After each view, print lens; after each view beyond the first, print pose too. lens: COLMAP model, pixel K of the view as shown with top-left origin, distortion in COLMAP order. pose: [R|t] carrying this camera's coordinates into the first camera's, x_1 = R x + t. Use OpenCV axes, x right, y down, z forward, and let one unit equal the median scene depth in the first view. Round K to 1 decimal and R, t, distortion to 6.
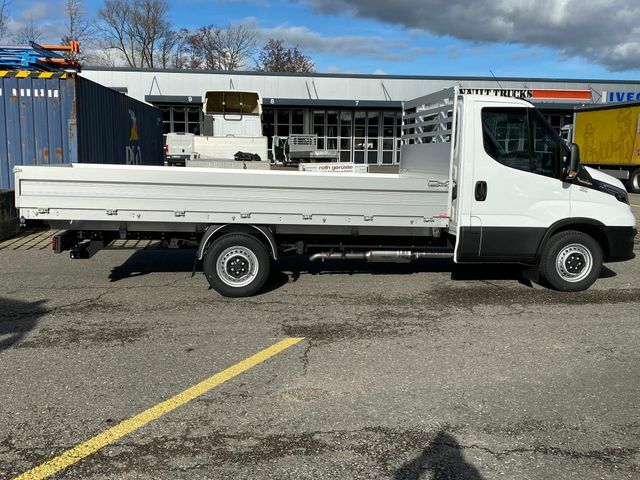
lens RADIAL K [[638.9, 0, 319.7], [0, 638.9, 239.8], [0, 0, 1]] dist [0.015970, 0.000000]
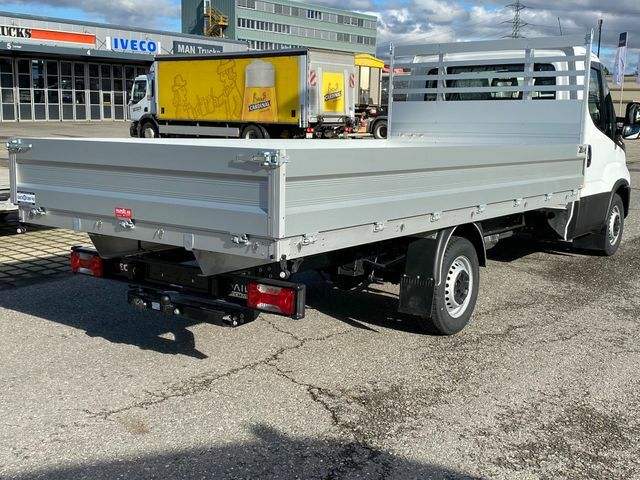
lens RADIAL K [[737.6, 0, 320.1], [0, 737.6, 241.0], [0, 0, 1]] dist [0.031721, 0.000000]
pose [[0.706305, -0.123479, 0.697055, -0.205211], [0.091364, 0.992335, 0.083209, -0.022411], [-0.701987, 0.004914, 0.712173, 0.148597]]
